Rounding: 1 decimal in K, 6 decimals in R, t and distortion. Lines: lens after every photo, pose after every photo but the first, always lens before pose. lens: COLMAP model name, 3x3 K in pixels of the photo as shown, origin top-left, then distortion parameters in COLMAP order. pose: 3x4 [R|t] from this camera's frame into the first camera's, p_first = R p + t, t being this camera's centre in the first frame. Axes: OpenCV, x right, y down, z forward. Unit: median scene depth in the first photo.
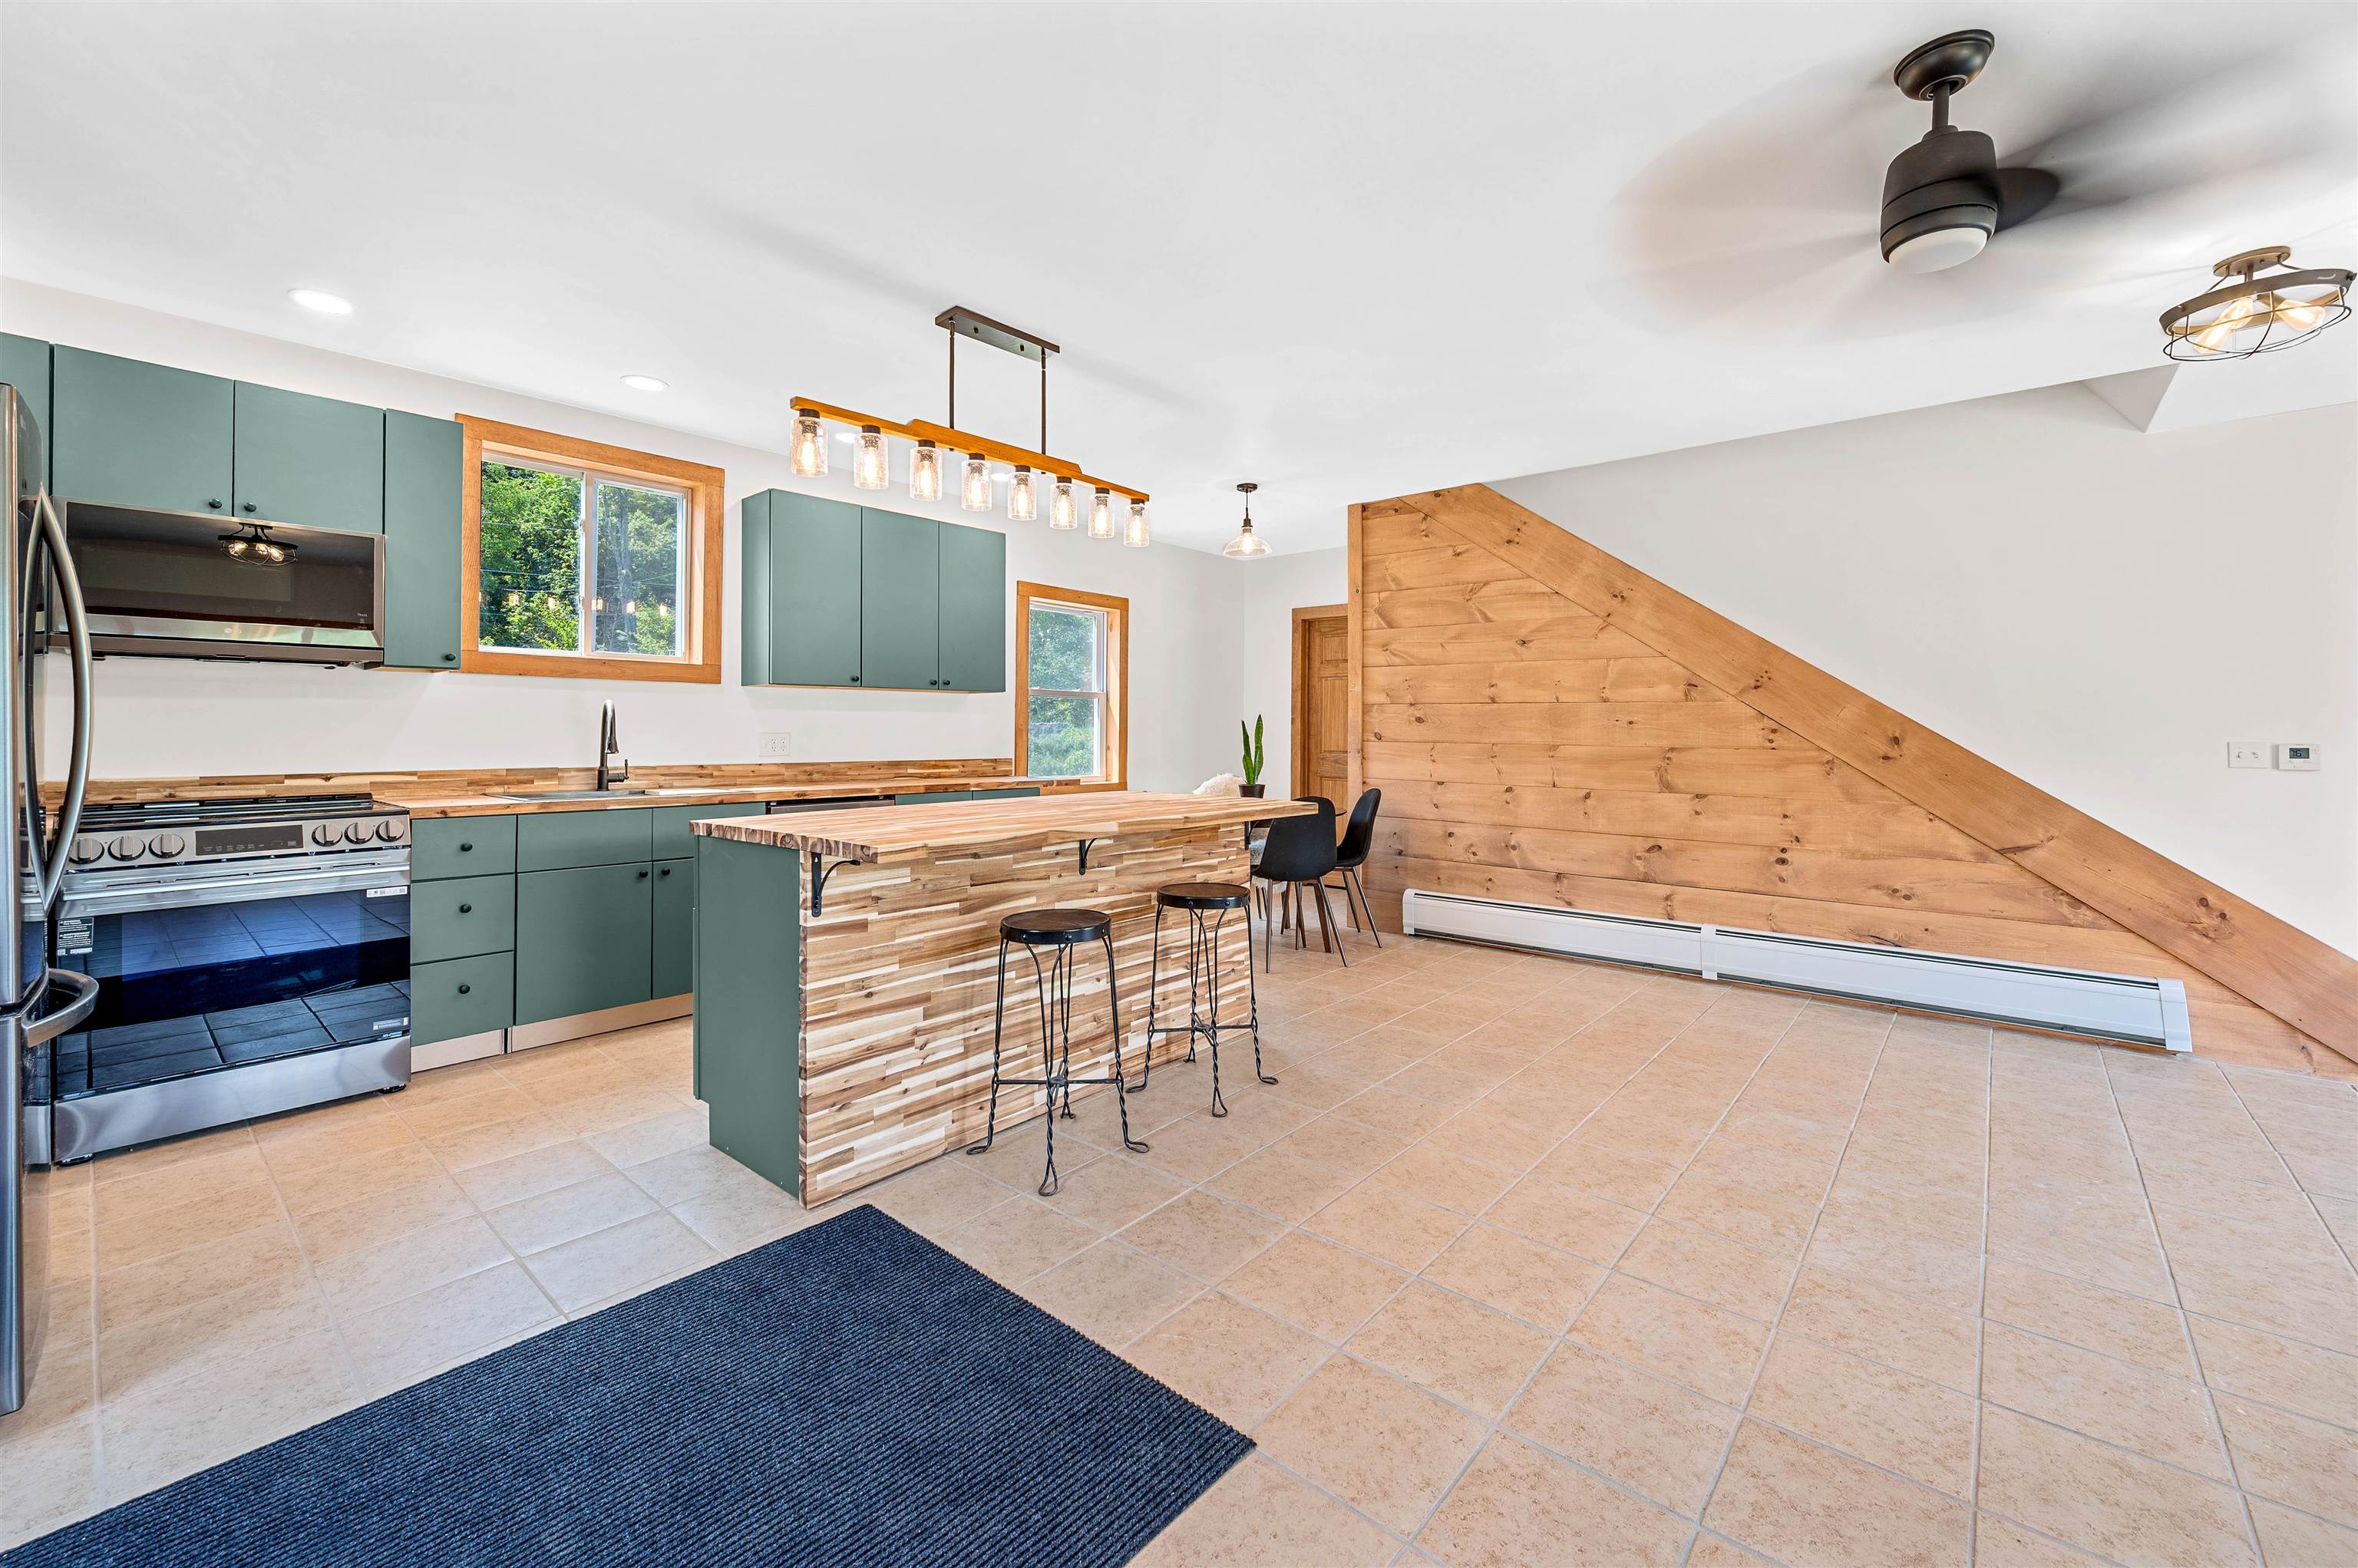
lens RADIAL K [[957.1, 0, 1171.4], [0, 957.1, 732.9], [0, 0, 1]] dist [-0.000581, 0.000280]
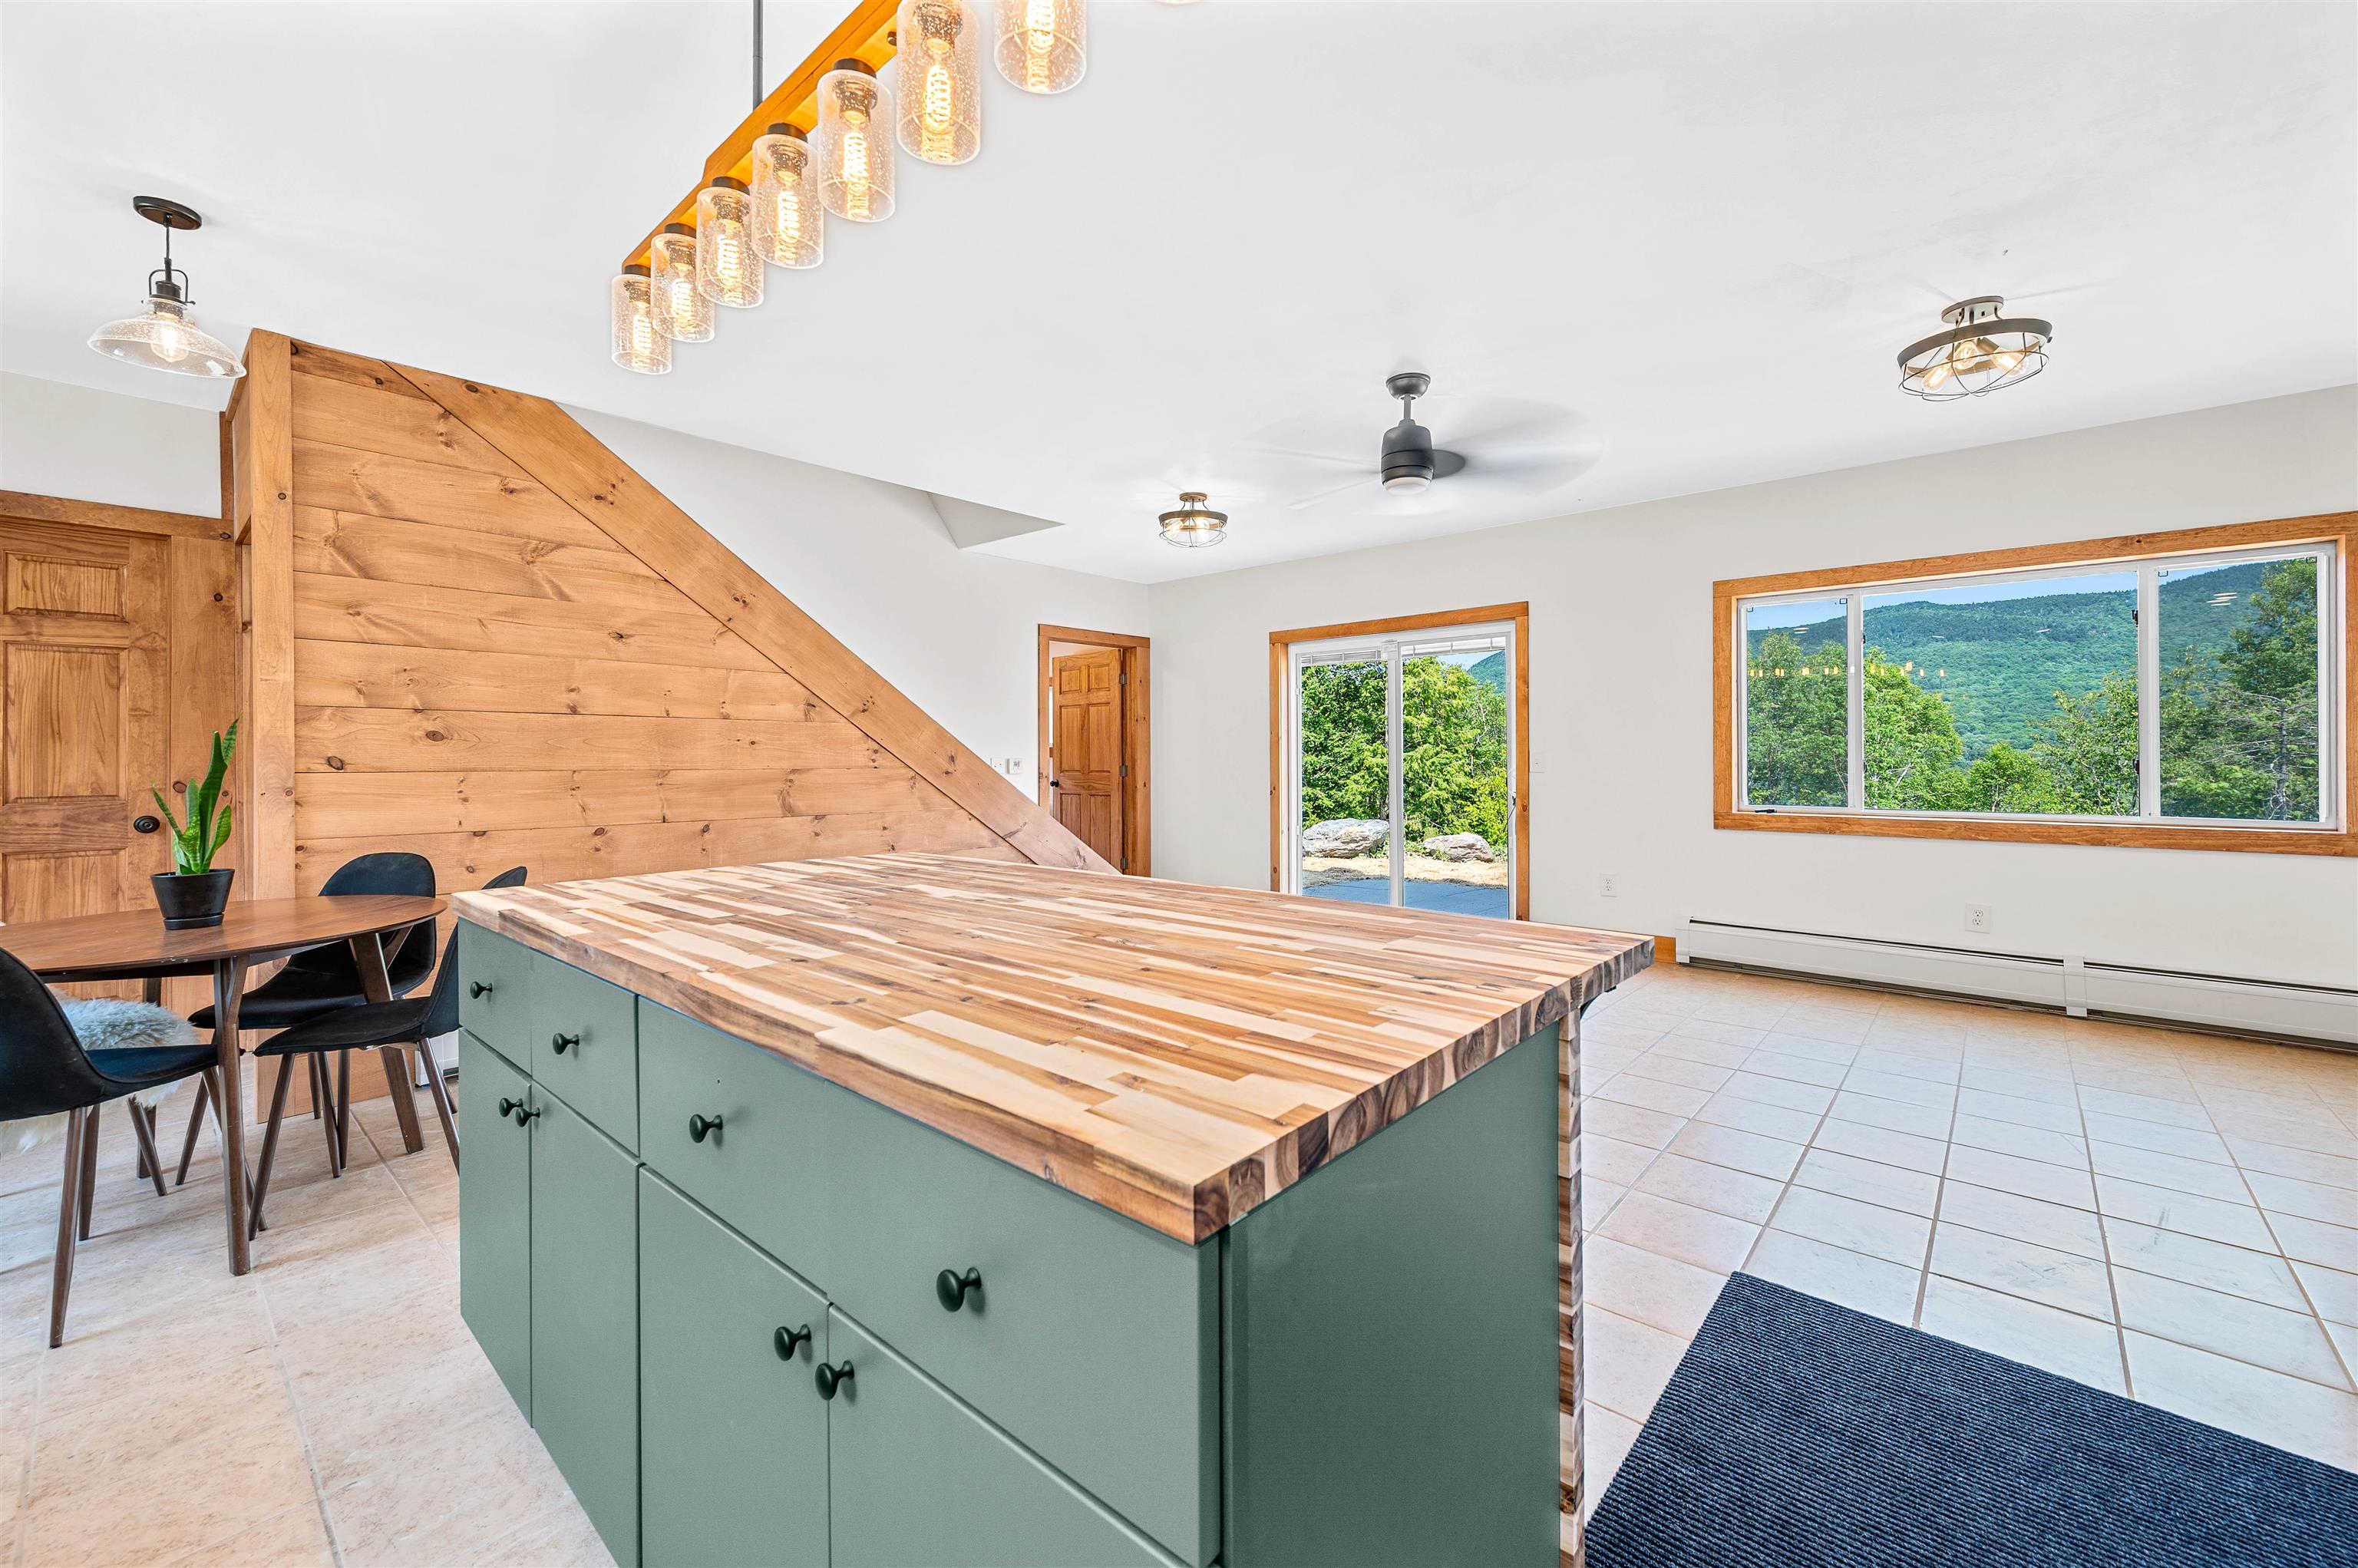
lens RADIAL K [[957.1, 0, 1175.2], [0, 957.1, 748.8], [0, 0, 1]] dist [-0.000581, 0.000280]
pose [[-0.001944, 0.000354, 0.999998, -0.404020], [0.006335, 0.999980, -0.000341, -0.002066], [-0.999978, 0.006335, -0.001946, 0.575242]]
